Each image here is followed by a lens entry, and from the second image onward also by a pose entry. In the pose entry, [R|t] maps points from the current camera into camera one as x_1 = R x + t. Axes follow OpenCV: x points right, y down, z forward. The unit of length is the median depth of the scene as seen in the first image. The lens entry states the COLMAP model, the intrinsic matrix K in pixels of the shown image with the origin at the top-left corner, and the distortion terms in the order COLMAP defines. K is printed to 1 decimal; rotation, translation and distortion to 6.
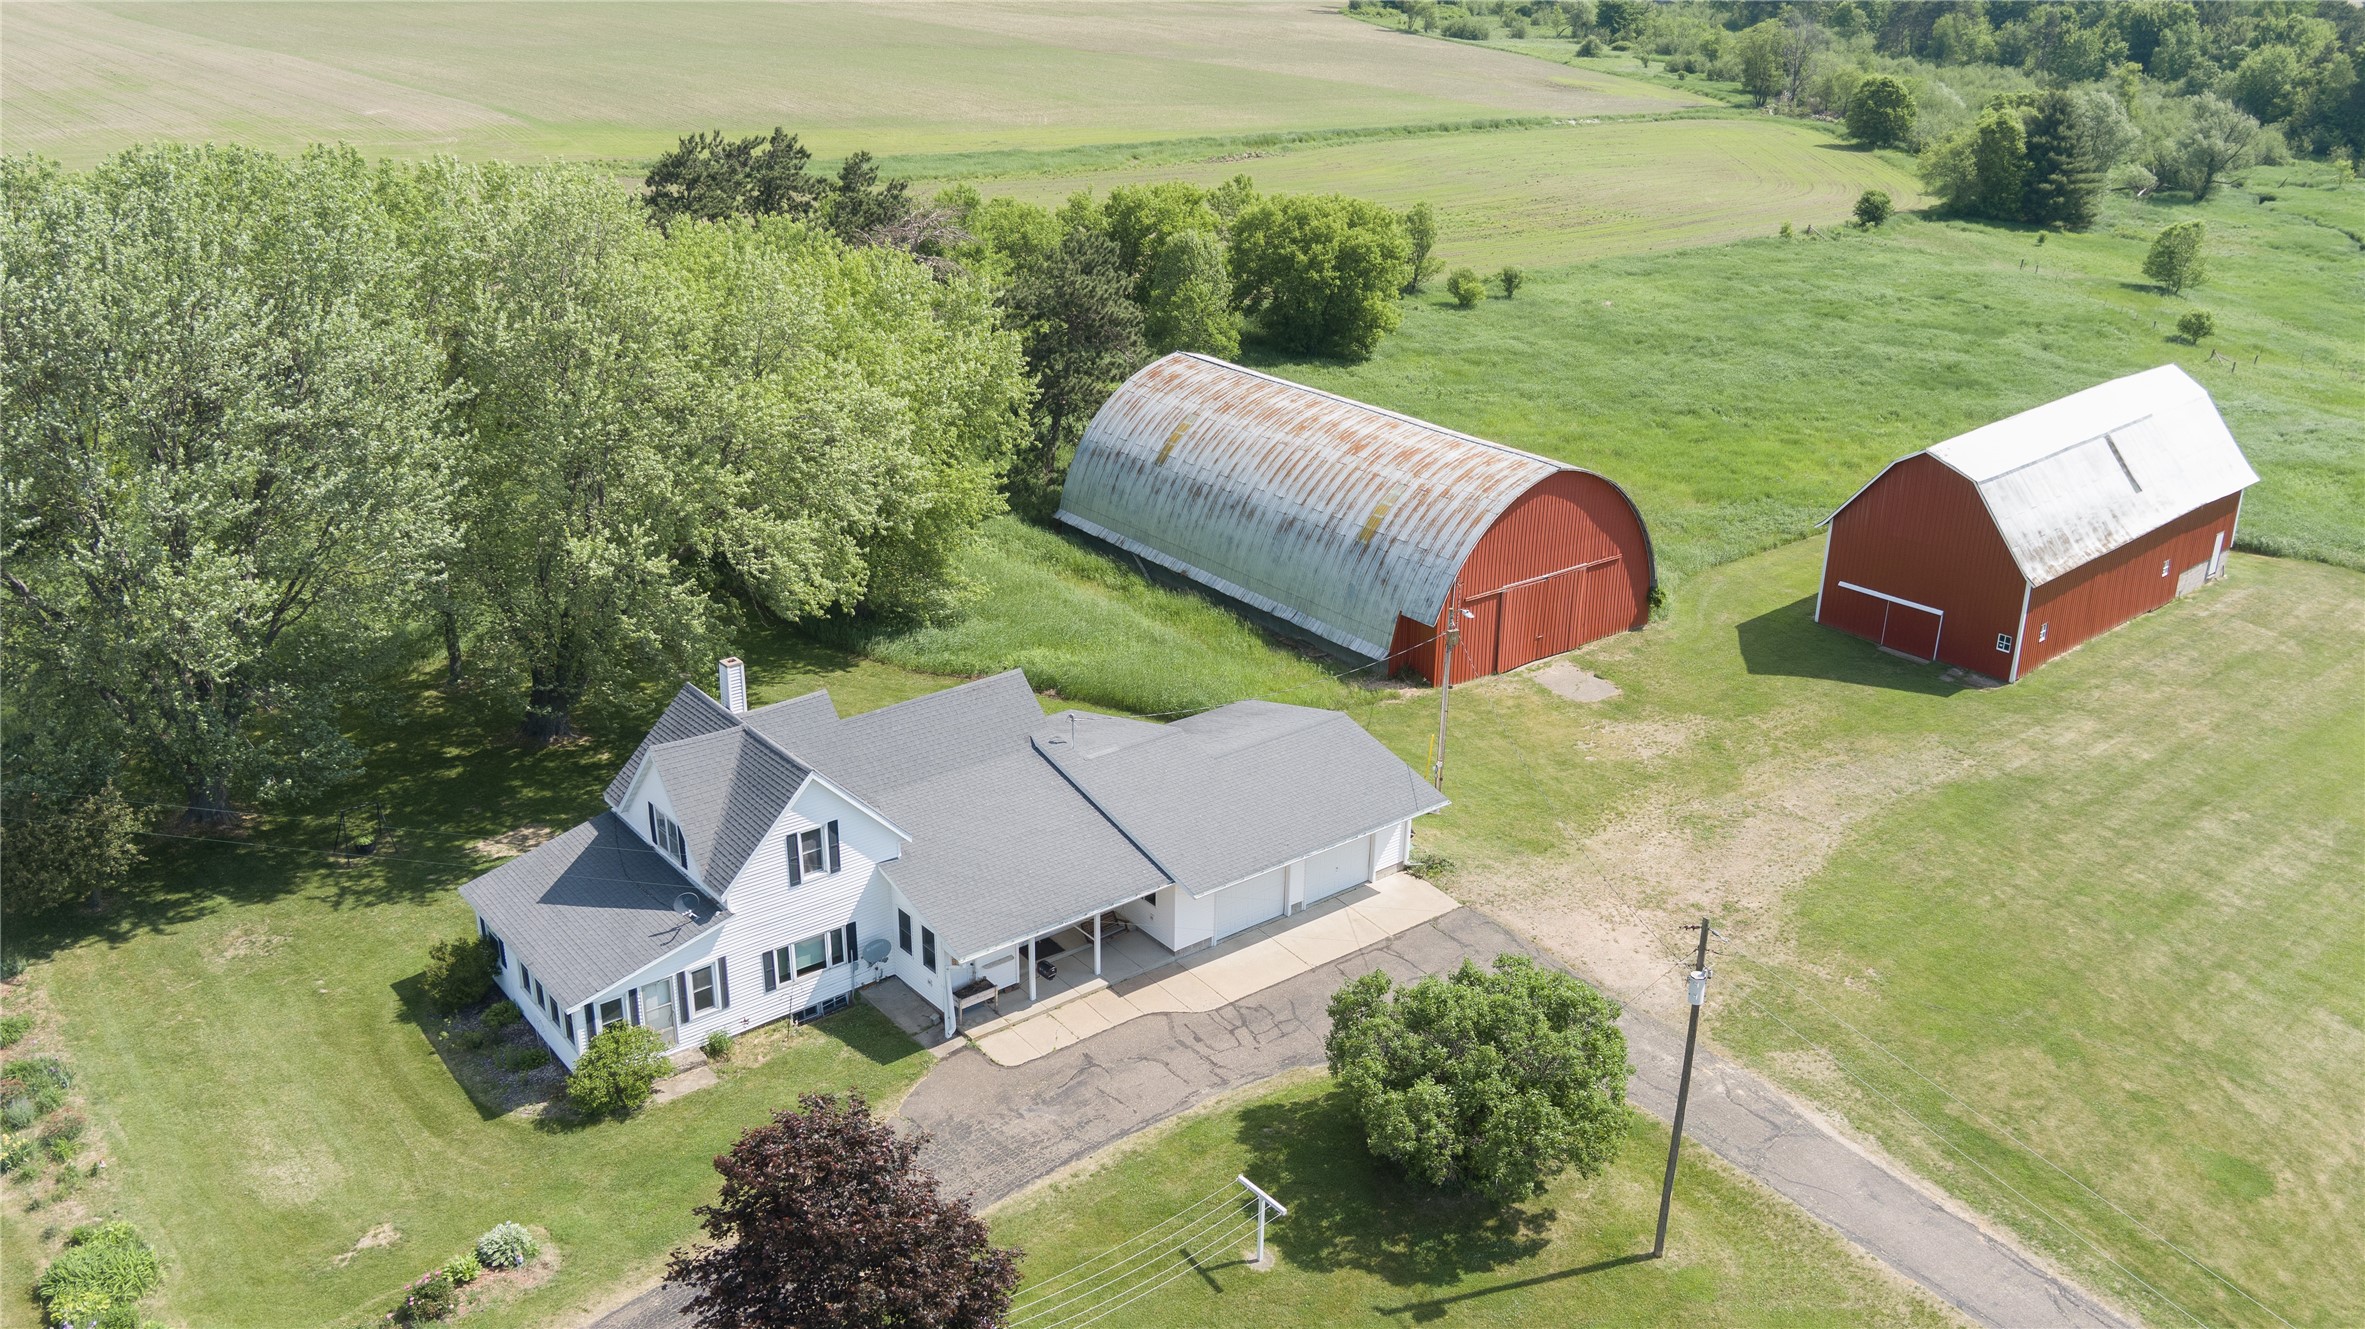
lens RADIAL K [[1909.4, 0, 1182.5], [0, 1909.4, 664.5], [0, 0, 1]] dist [-0.050077, 0.004987]
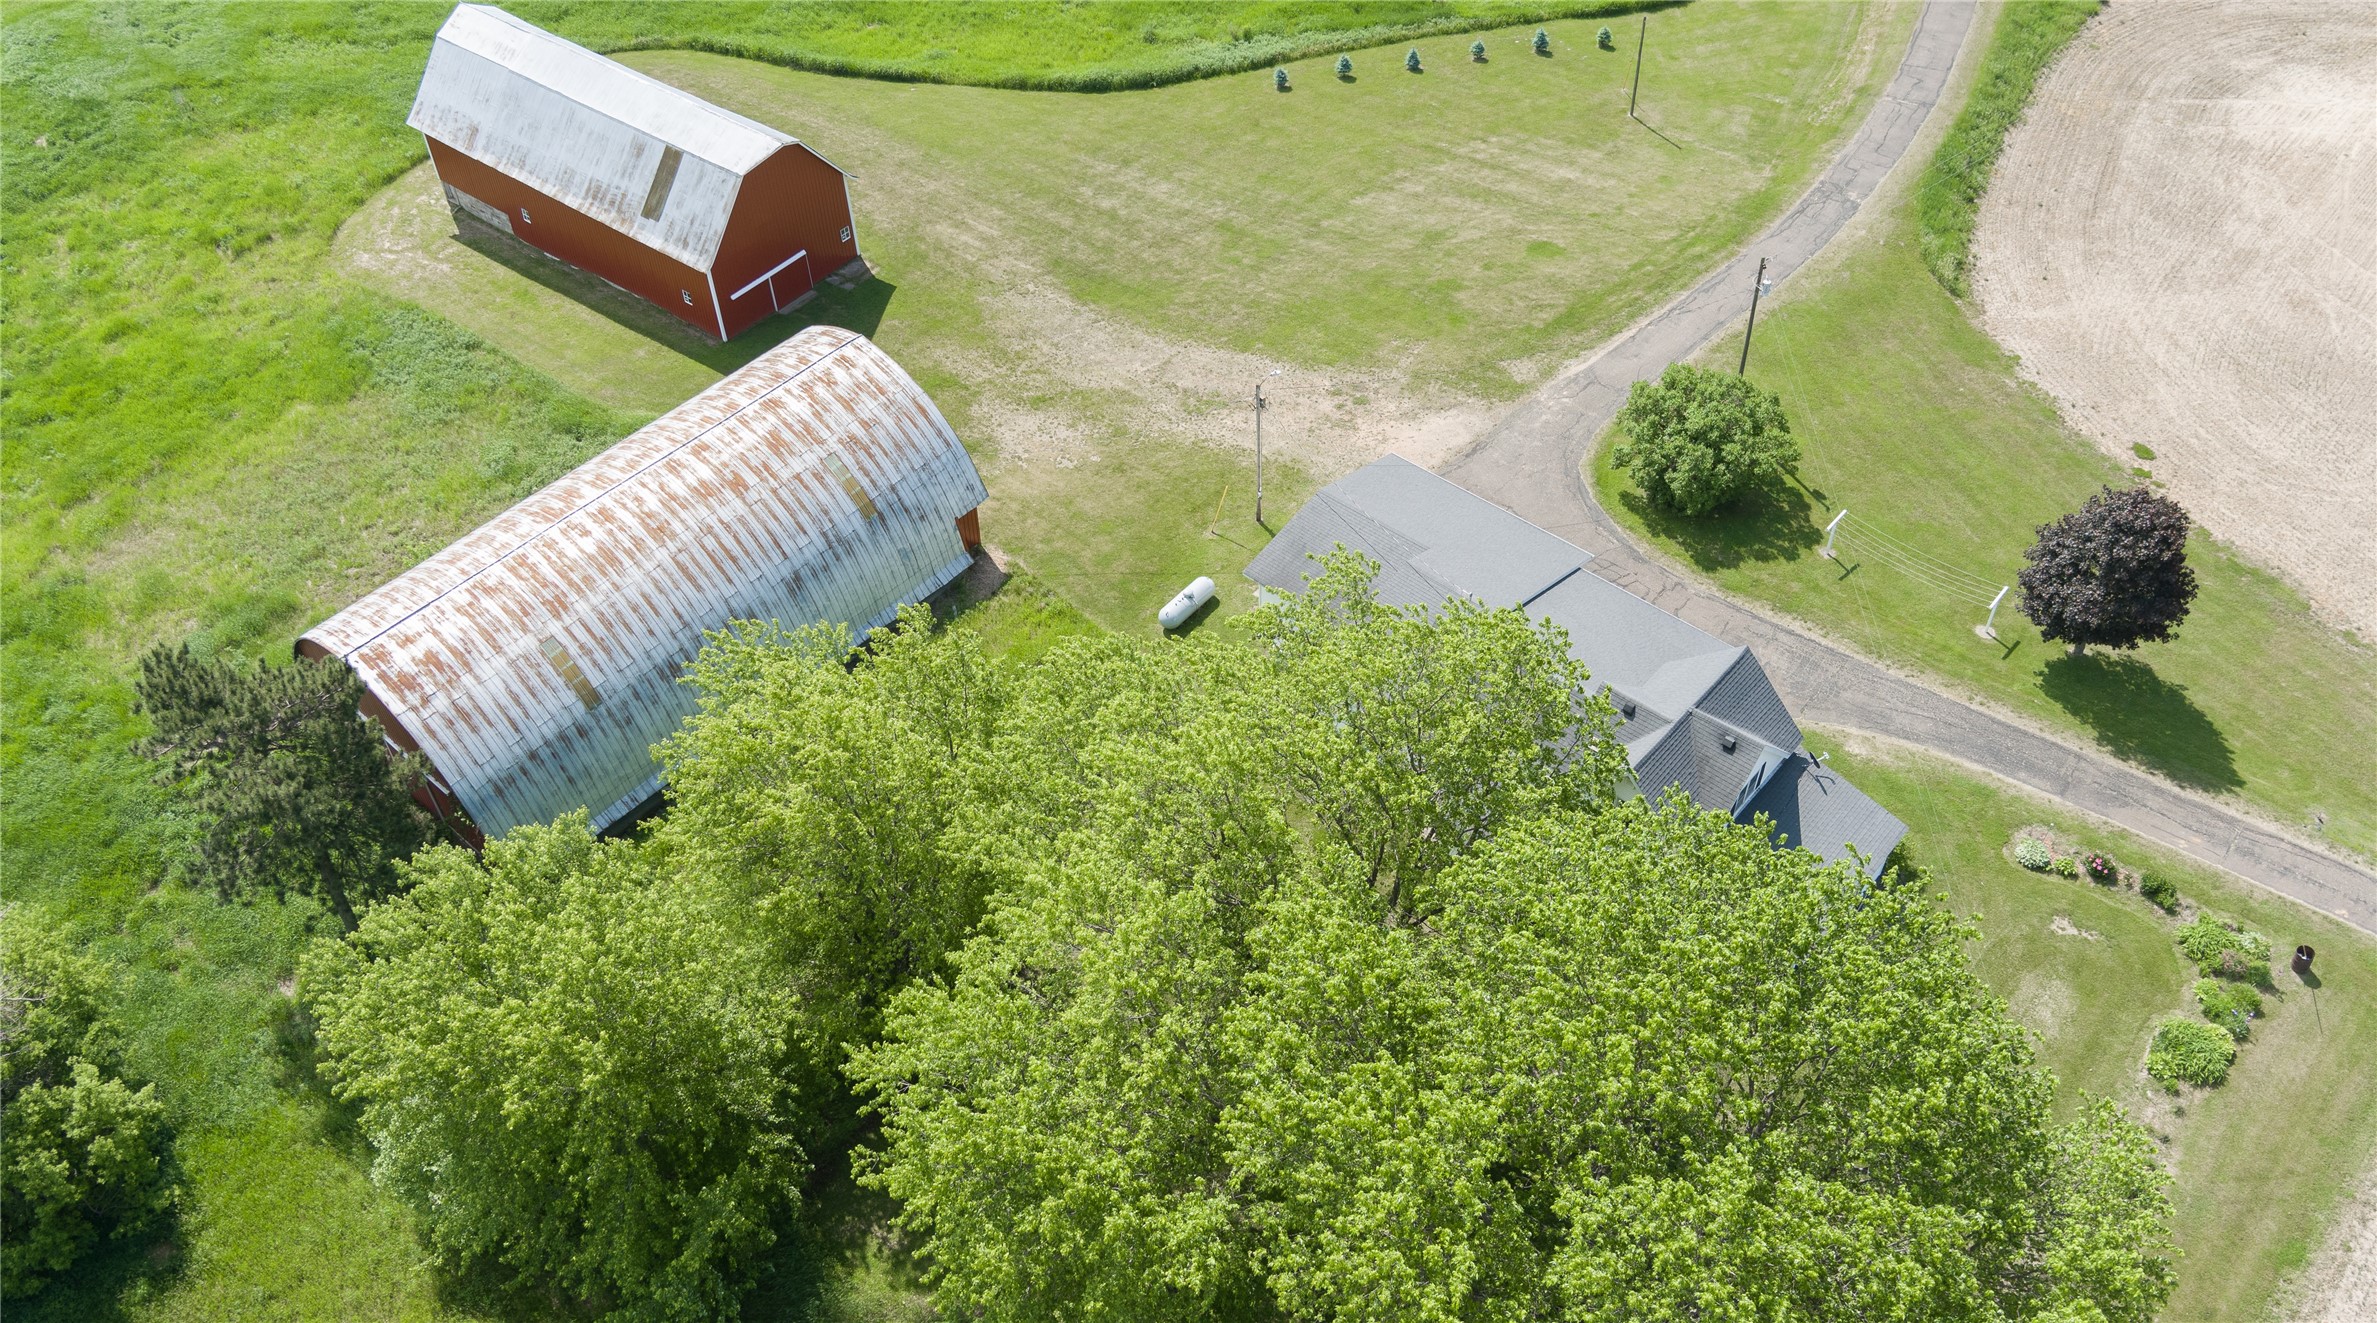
lens RADIAL K [[1993.4, 0, 1188.5], [0, 1993.4, 661.5], [0, 0, 1]] dist [-0.008352, -0.002624]
pose [[-0.181410, -0.710389, 0.680027, -1.017292], [0.385619, 0.584734, 0.713712, -1.023897], [-0.904648, 0.391706, 0.167863, 1.047094]]
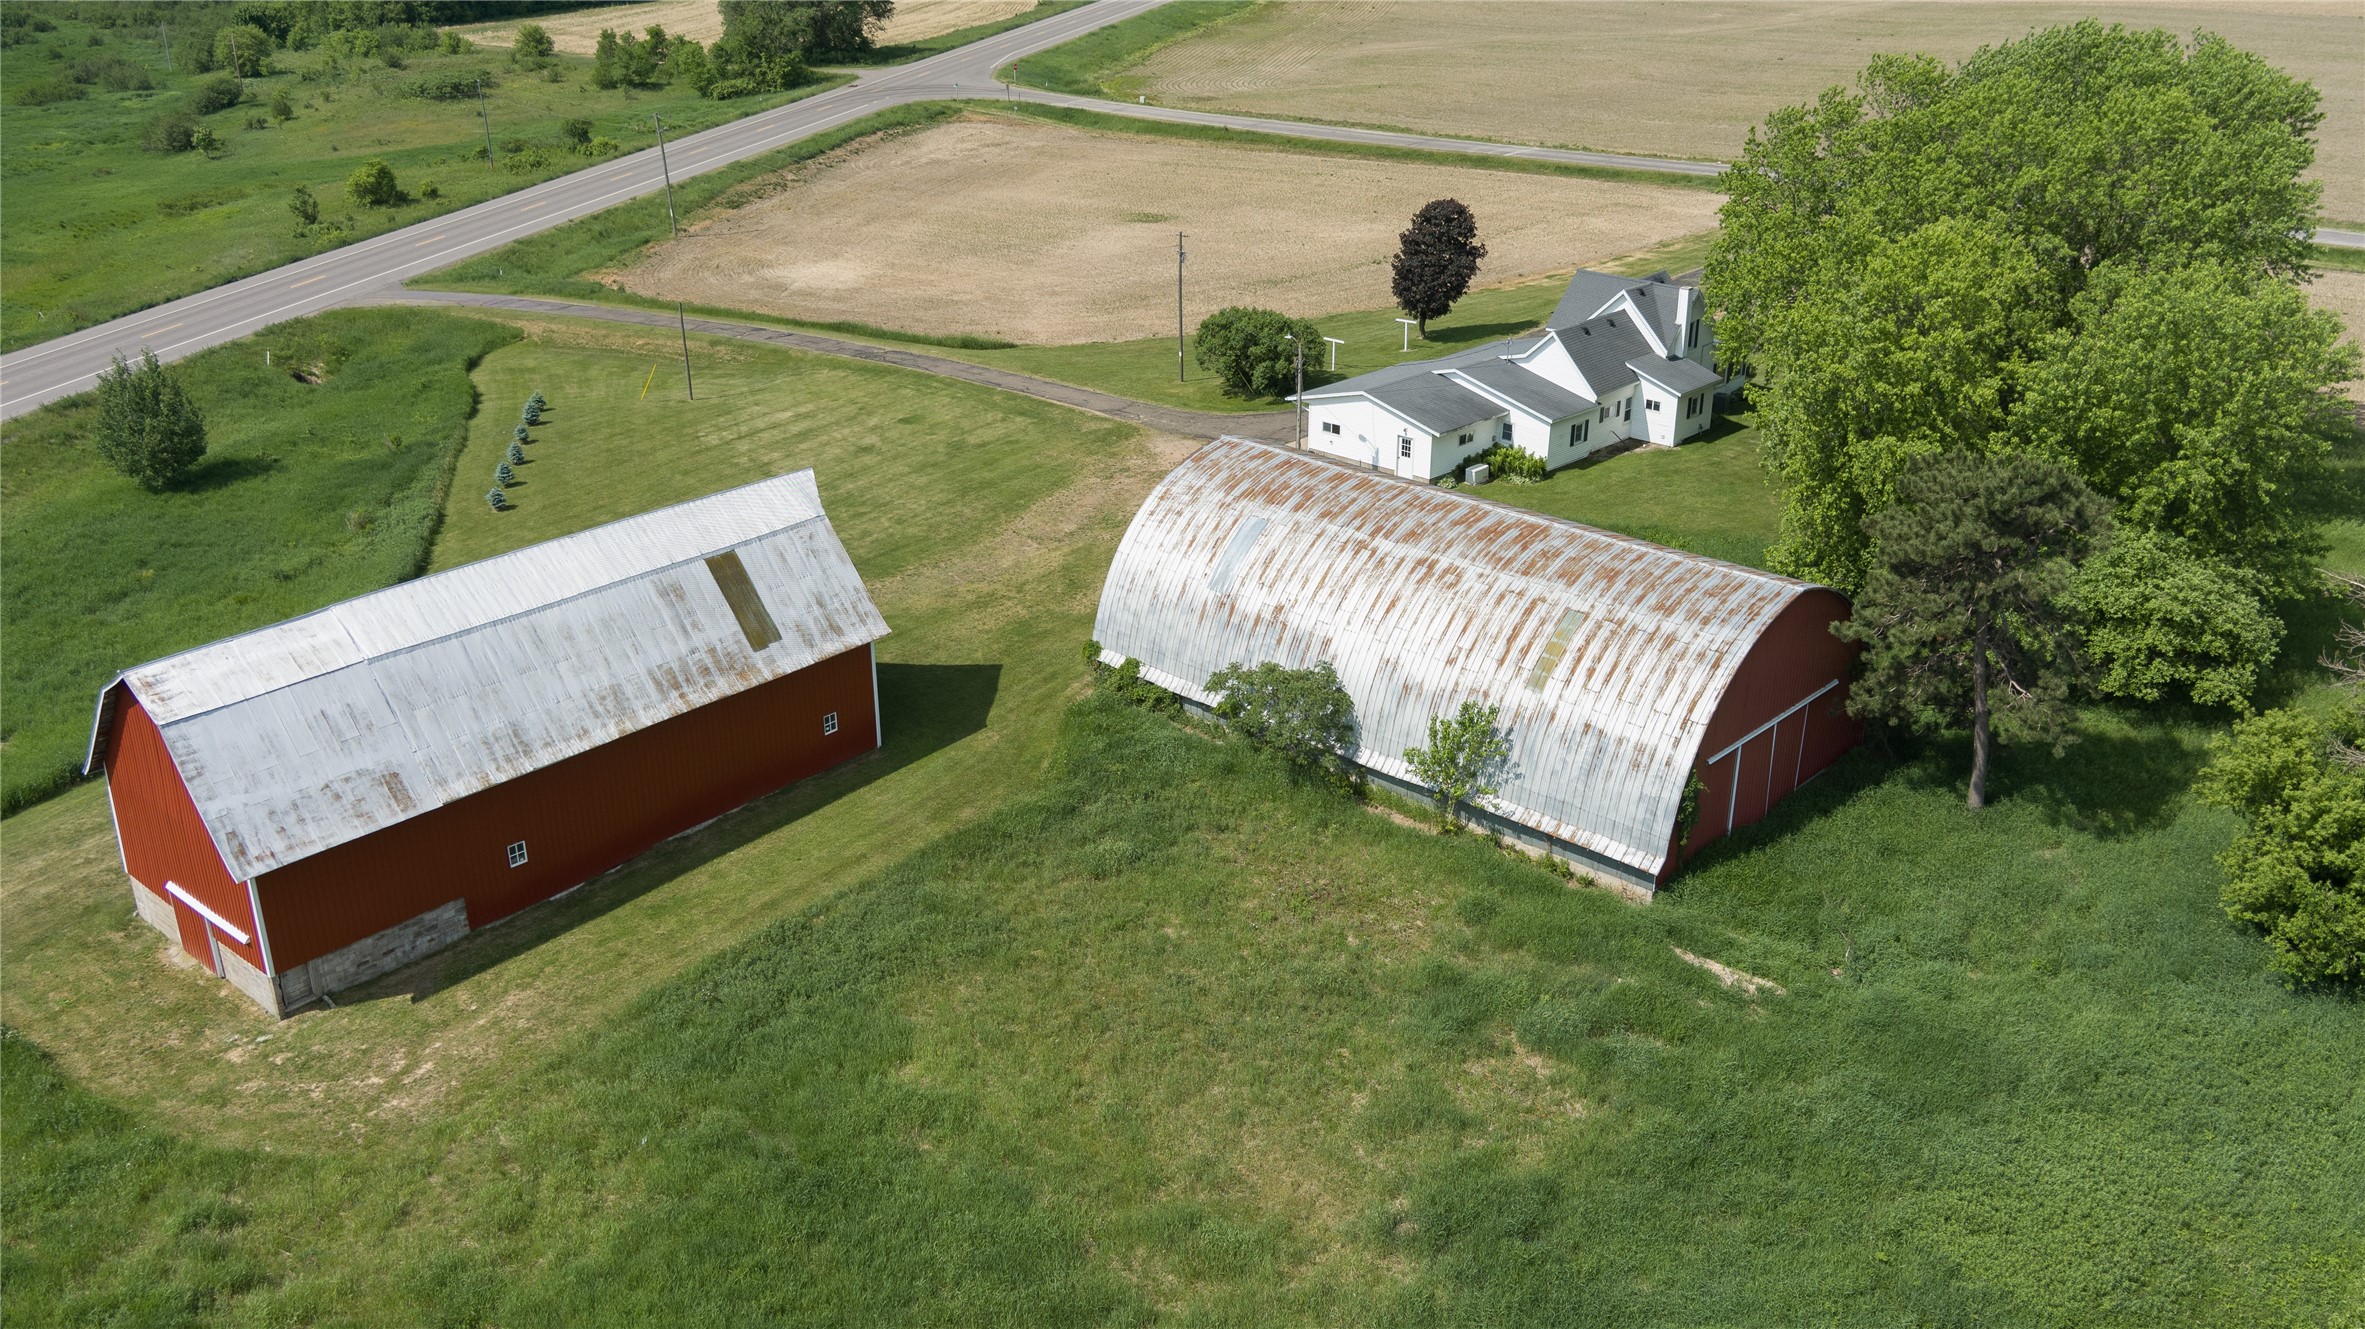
lens RADIAL K [[1965.6, 0, 1196.5], [0, 1965.6, 655.5], [0, 0, 1]] dist [-0.051925, 0.002645]
pose [[-0.989122, 0.037687, -0.142185, 0.515054], [-0.072858, 0.714198, 0.696141, -1.032869], [0.127784, 0.698928, -0.703684, 2.564770]]
